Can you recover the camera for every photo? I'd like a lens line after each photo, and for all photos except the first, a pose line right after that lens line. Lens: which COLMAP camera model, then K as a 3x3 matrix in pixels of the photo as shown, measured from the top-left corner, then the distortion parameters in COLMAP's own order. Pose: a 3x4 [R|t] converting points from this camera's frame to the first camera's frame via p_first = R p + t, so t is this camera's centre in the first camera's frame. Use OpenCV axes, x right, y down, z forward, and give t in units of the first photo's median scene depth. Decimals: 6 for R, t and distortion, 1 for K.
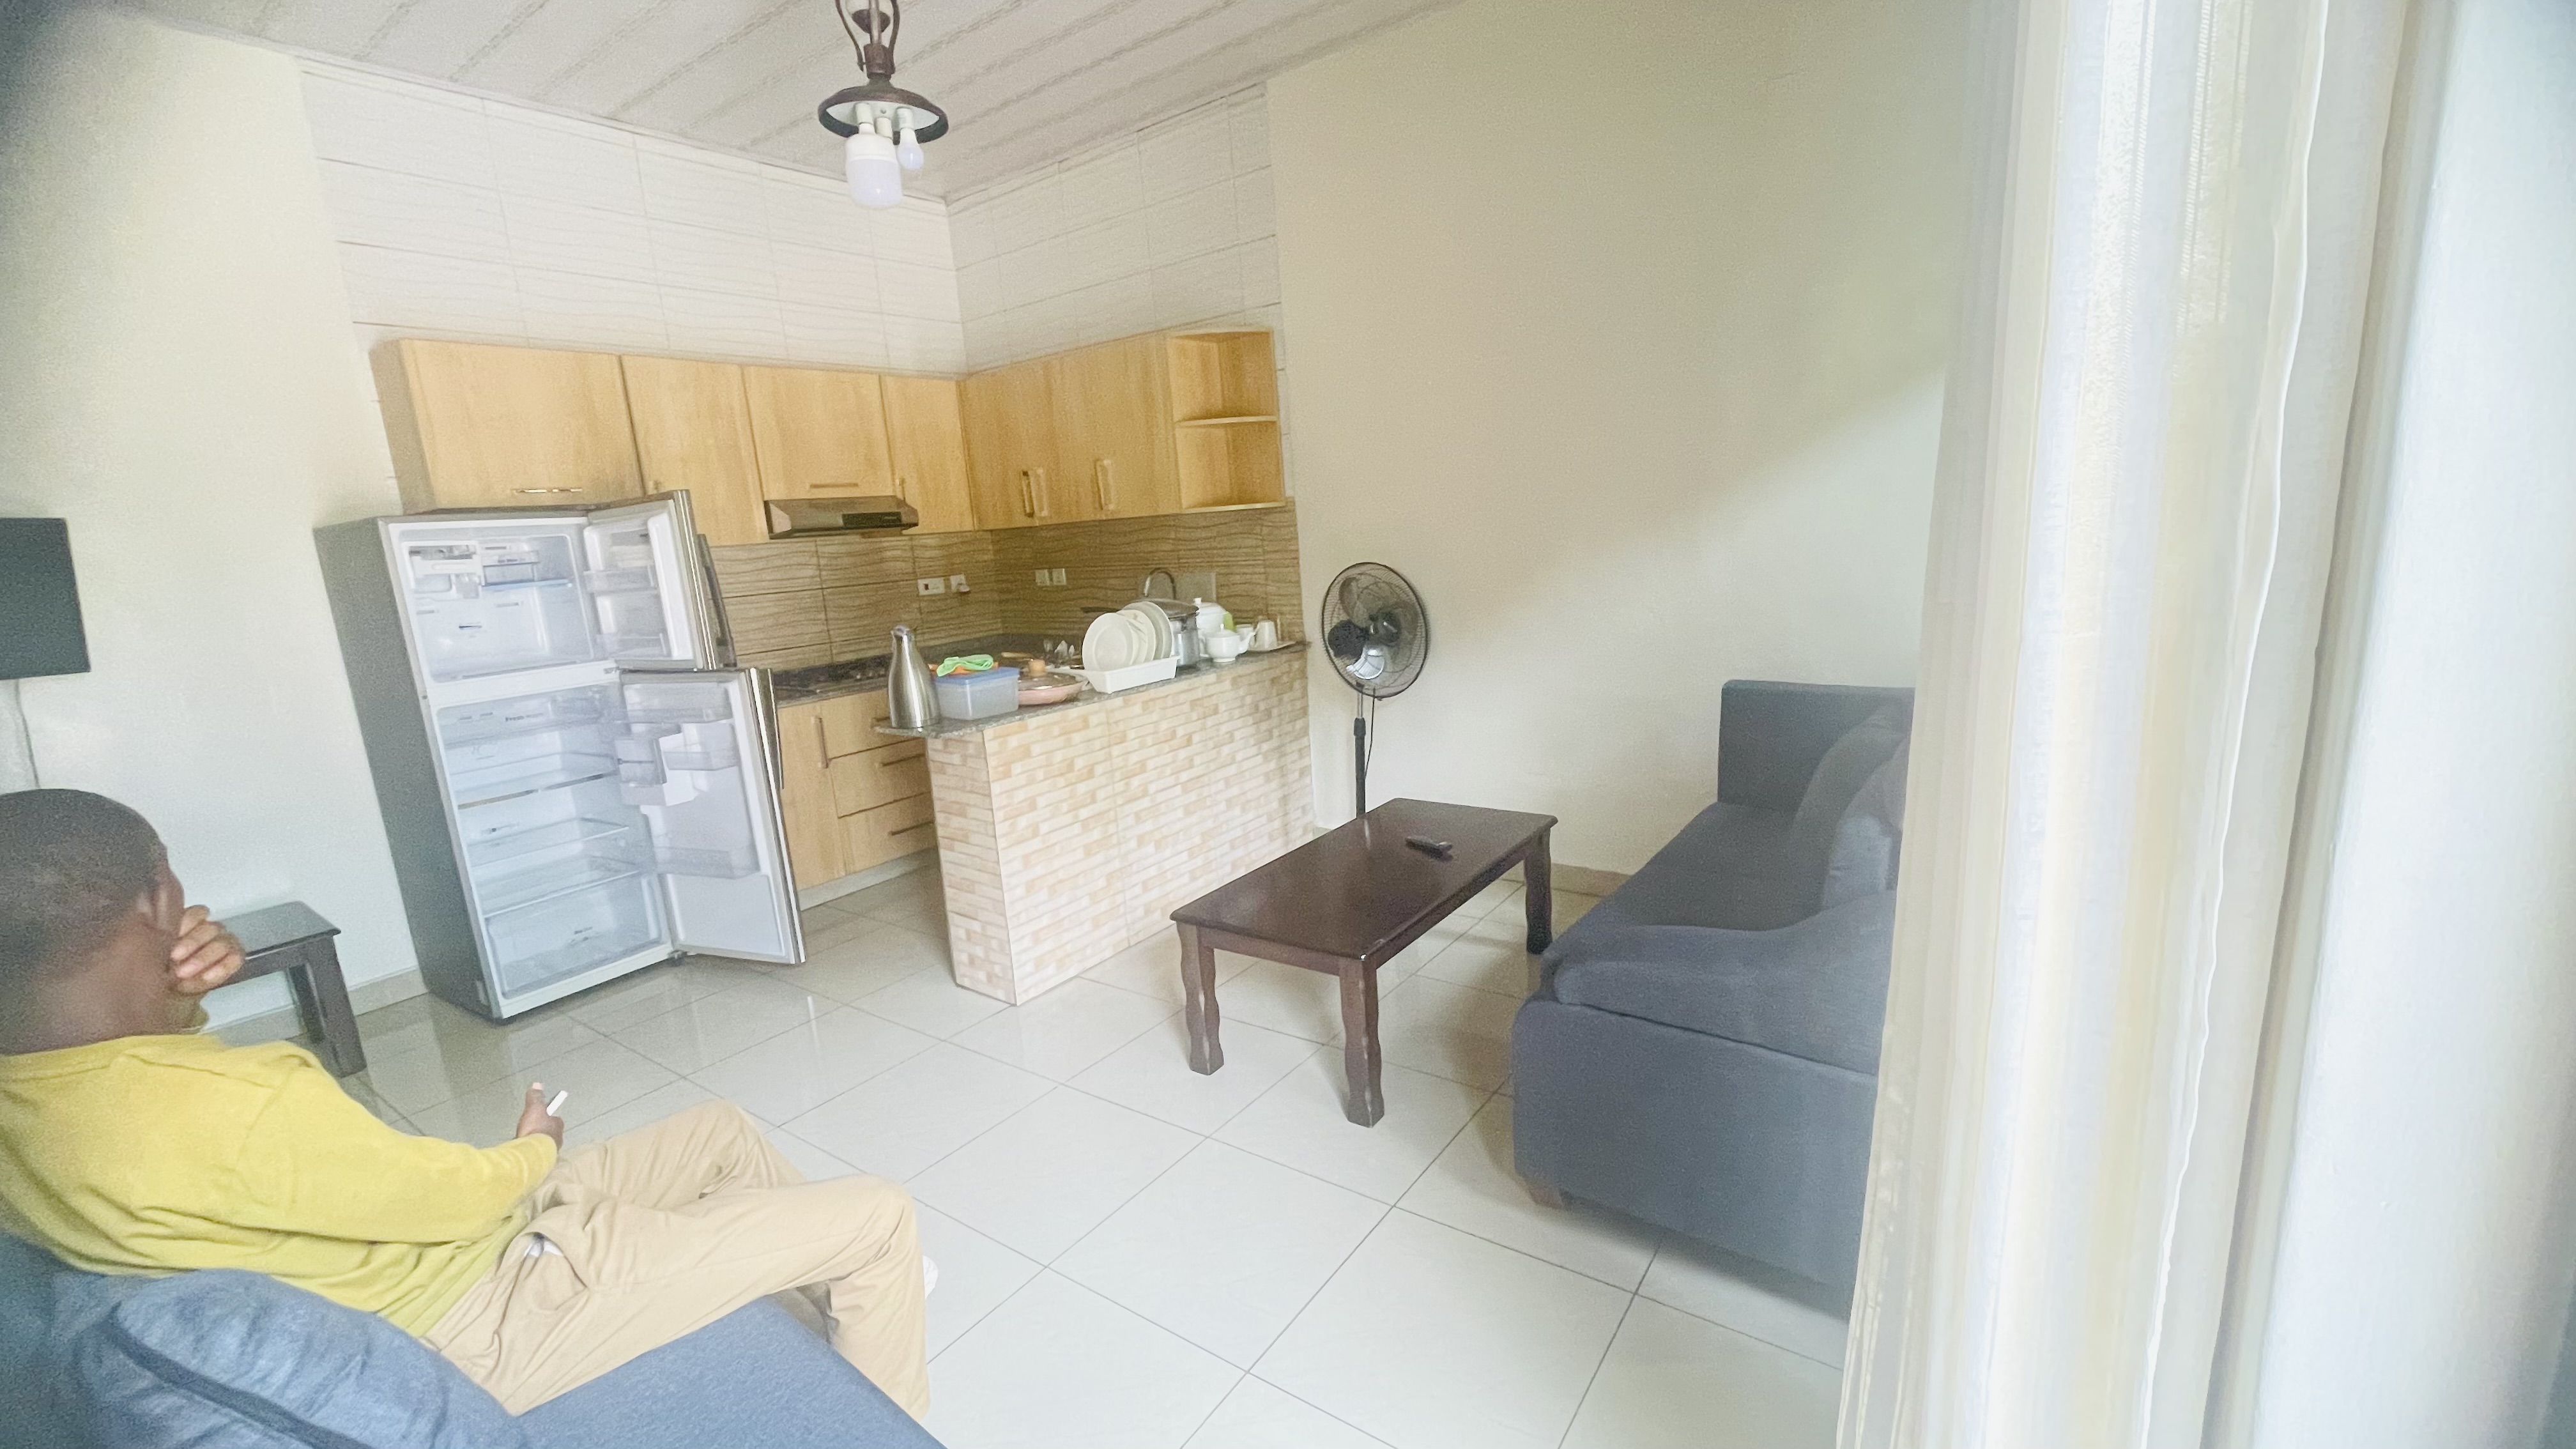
lens RADIAL K [[1040.2, 0, 1291.3], [0, 1040.2, 723.8], [0, 0, 1]] dist [-0.002416, -0.000067]
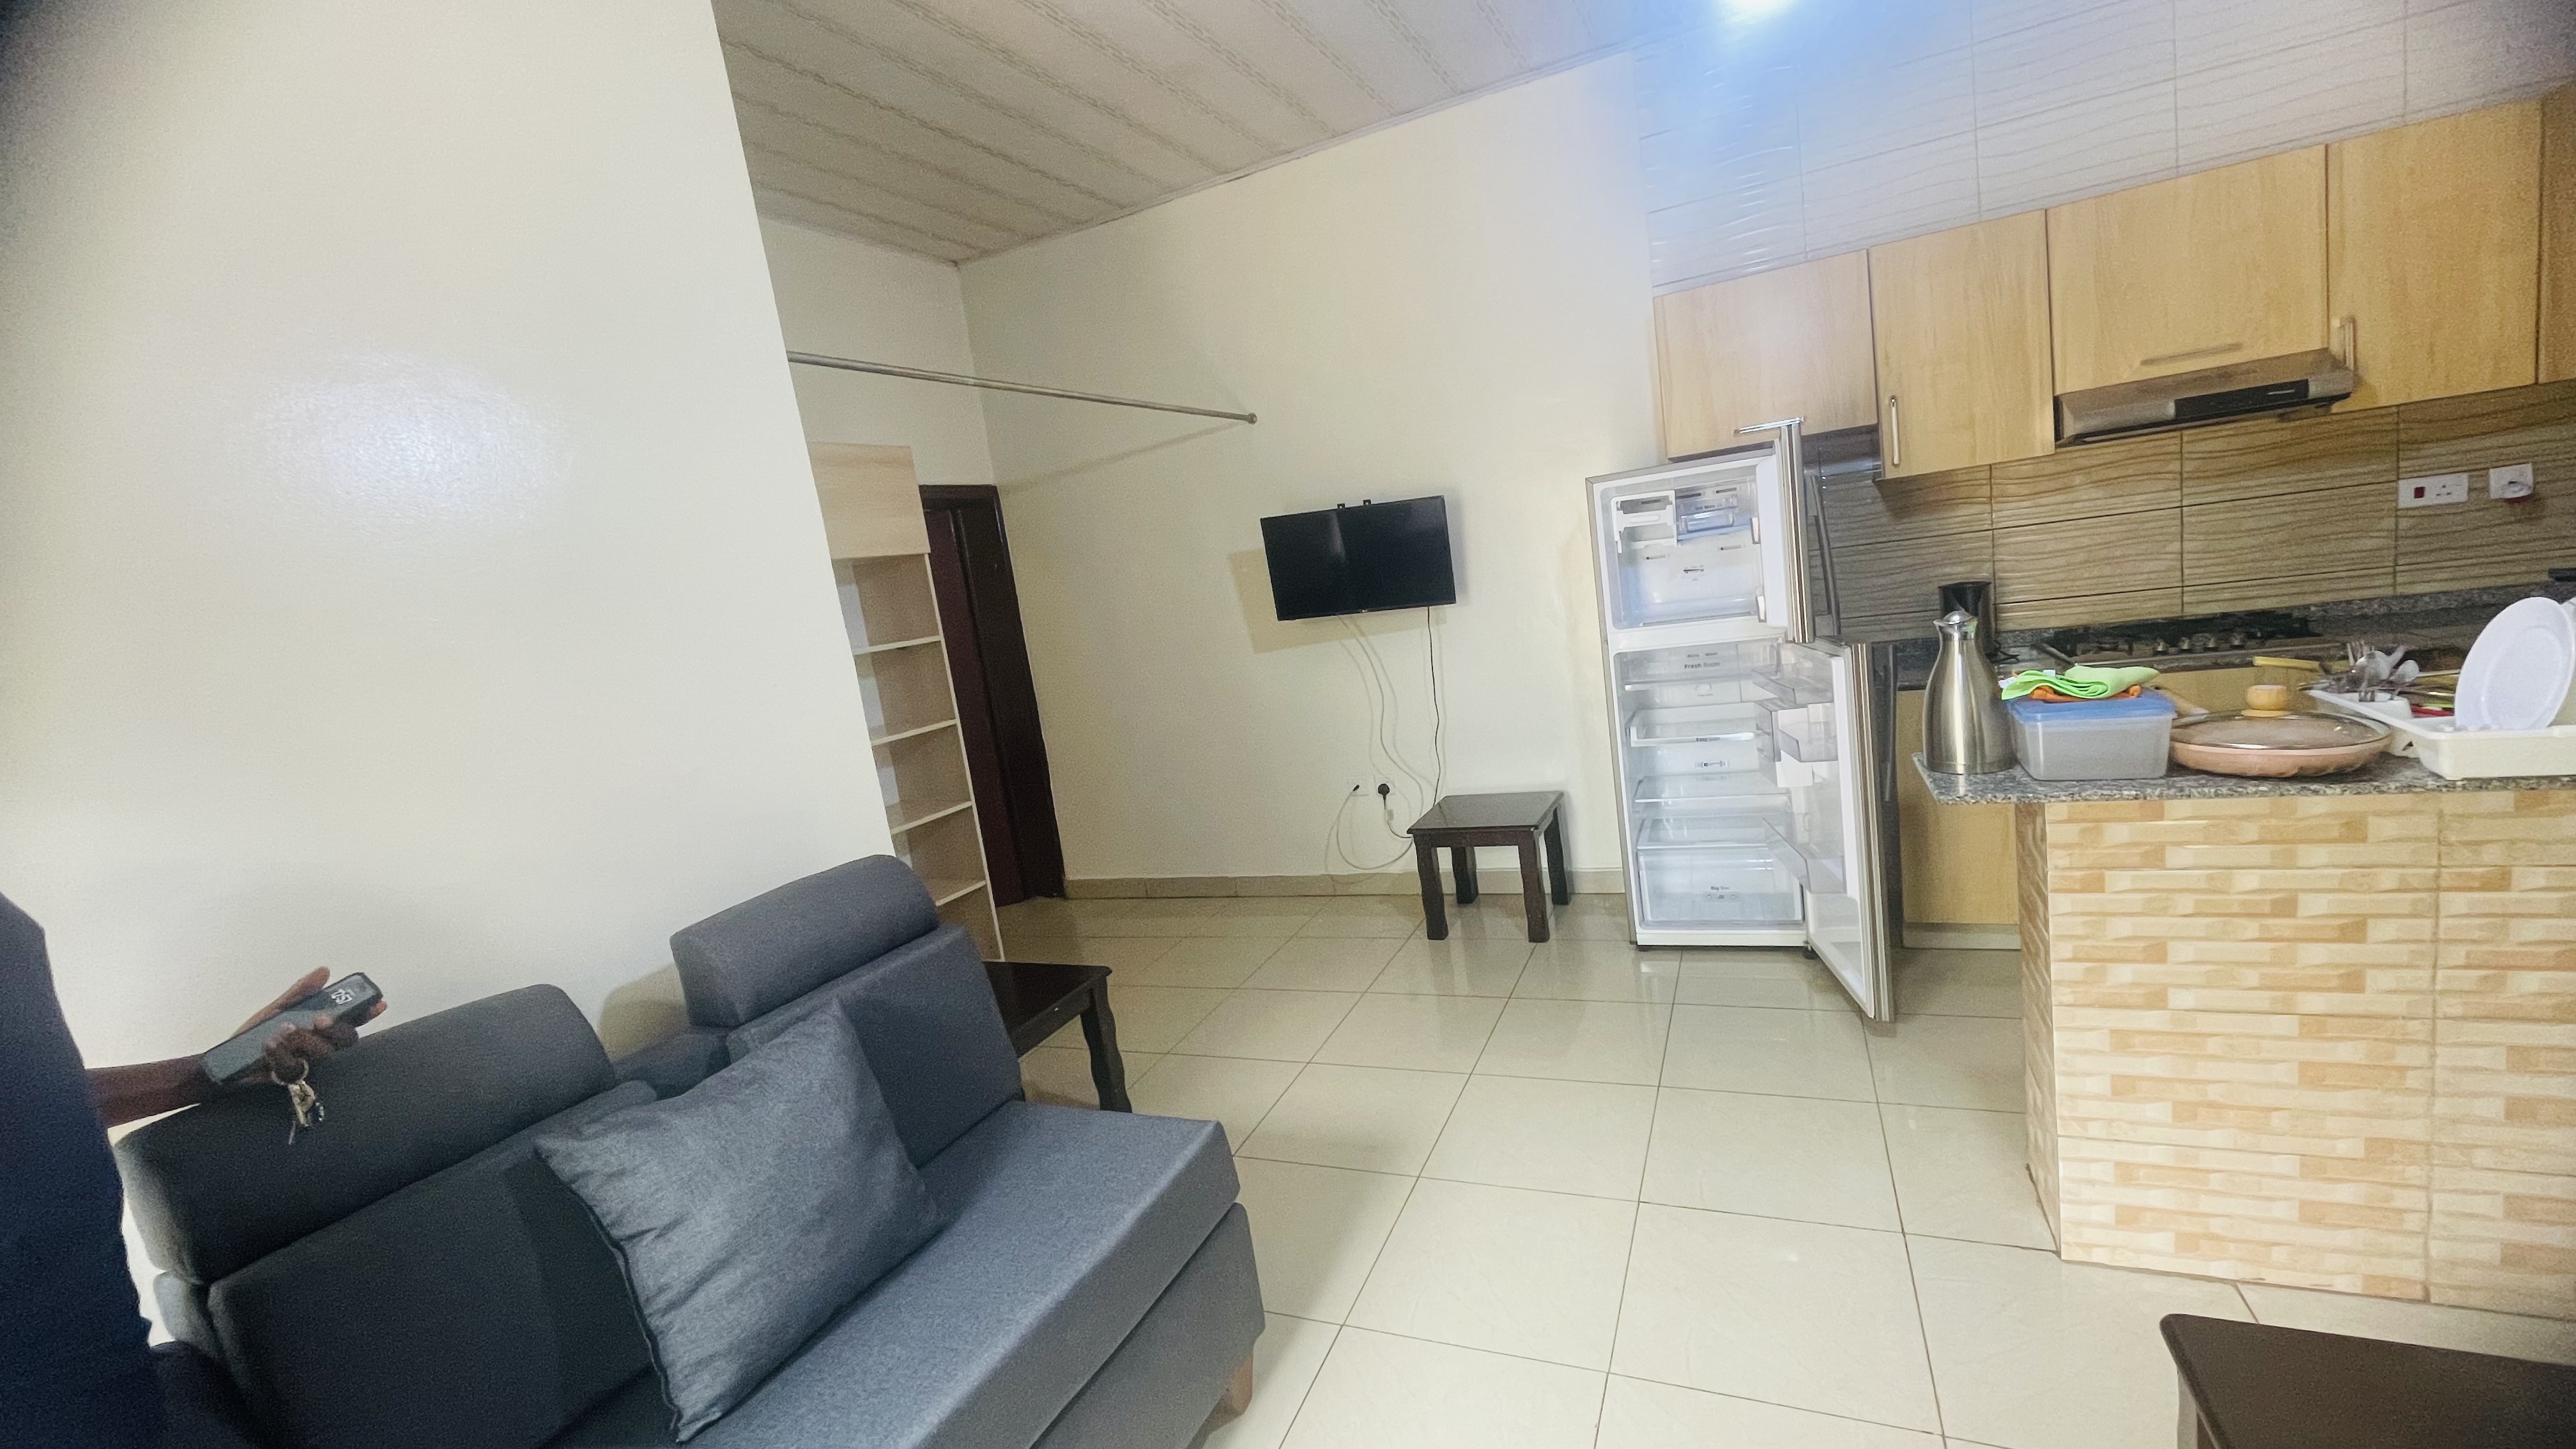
lens RADIAL K [[1040.2, 0, 1291.3], [0, 1040.2, 723.8], [0, 0, 1]] dist [-0.002416, -0.000067]
pose [[0.200937, 0.182735, -0.962410, 0.137232], [-0.063244, 0.982818, 0.173405, -0.088168], [0.977561, 0.026023, 0.209041, 0.360681]]
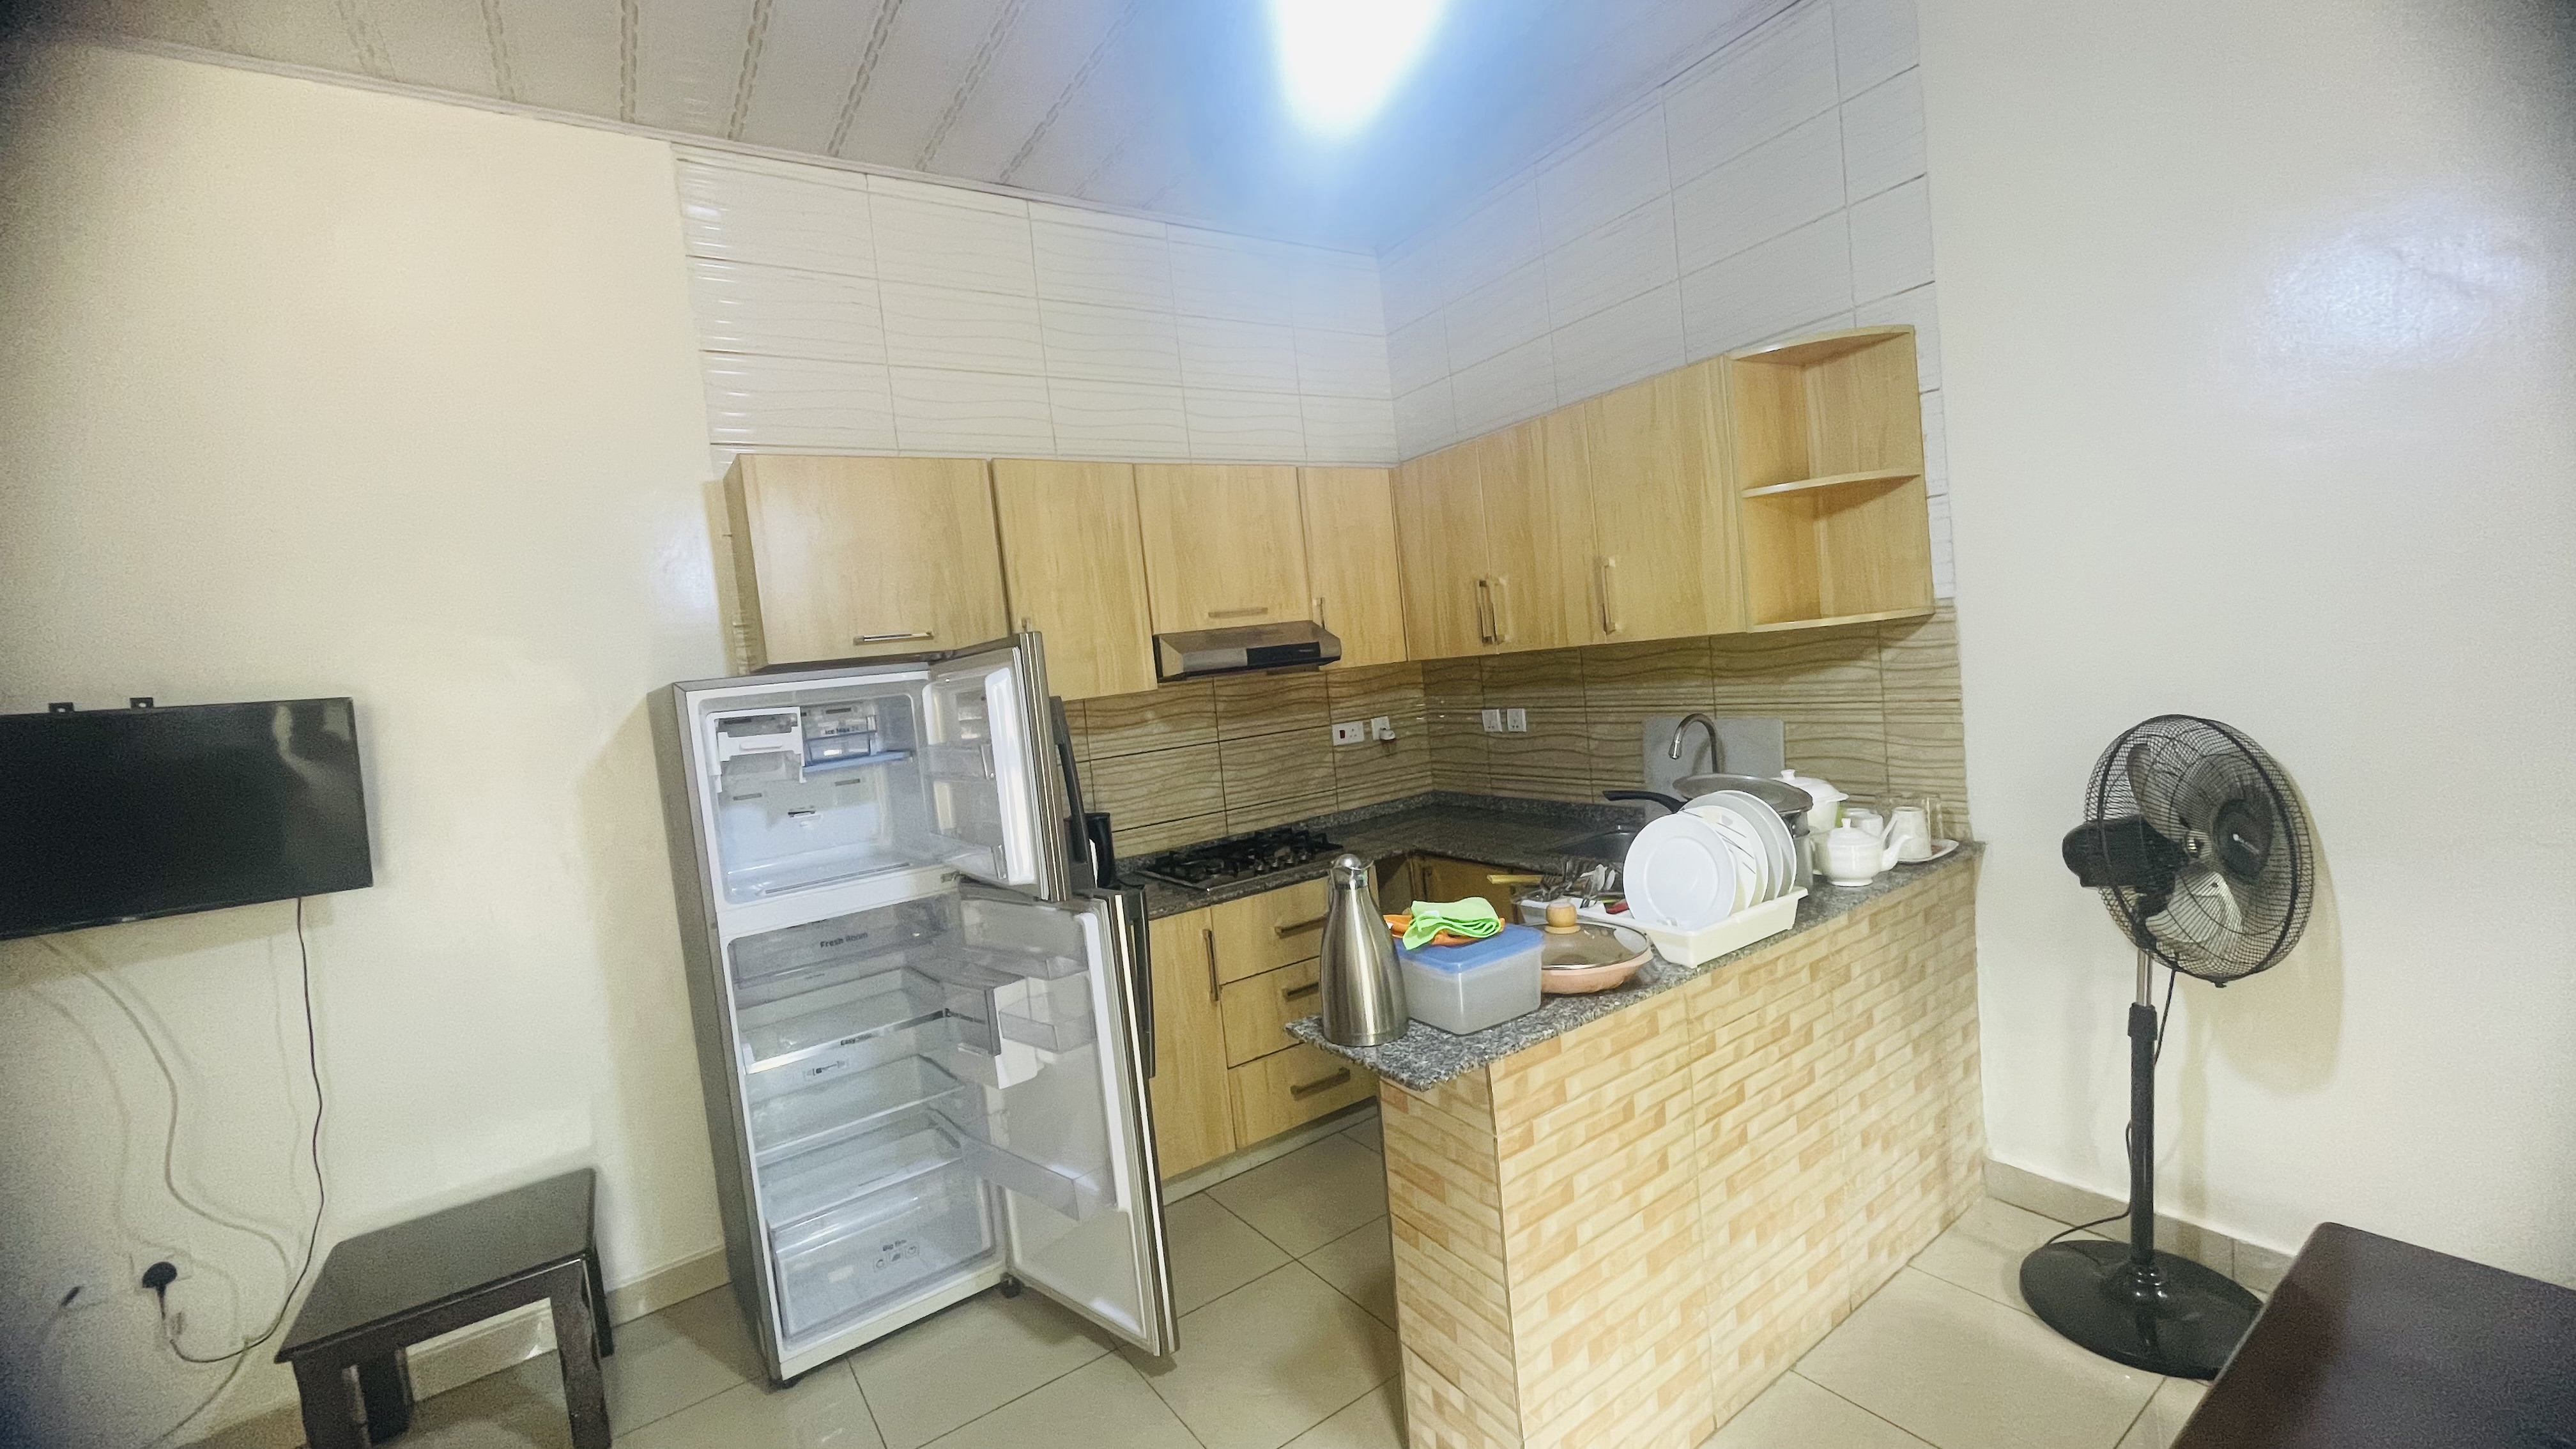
lens RADIAL K [[1040.2, 0, 1291.3], [0, 1040.2, 723.8], [0, 0, 1]] dist [-0.002416, -0.000067]
pose [[0.939321, -0.005317, -0.342998, -0.163563], [-0.029064, 0.995051, -0.095019, -0.087452], [0.341805, 0.099222, 0.934518, 0.356010]]
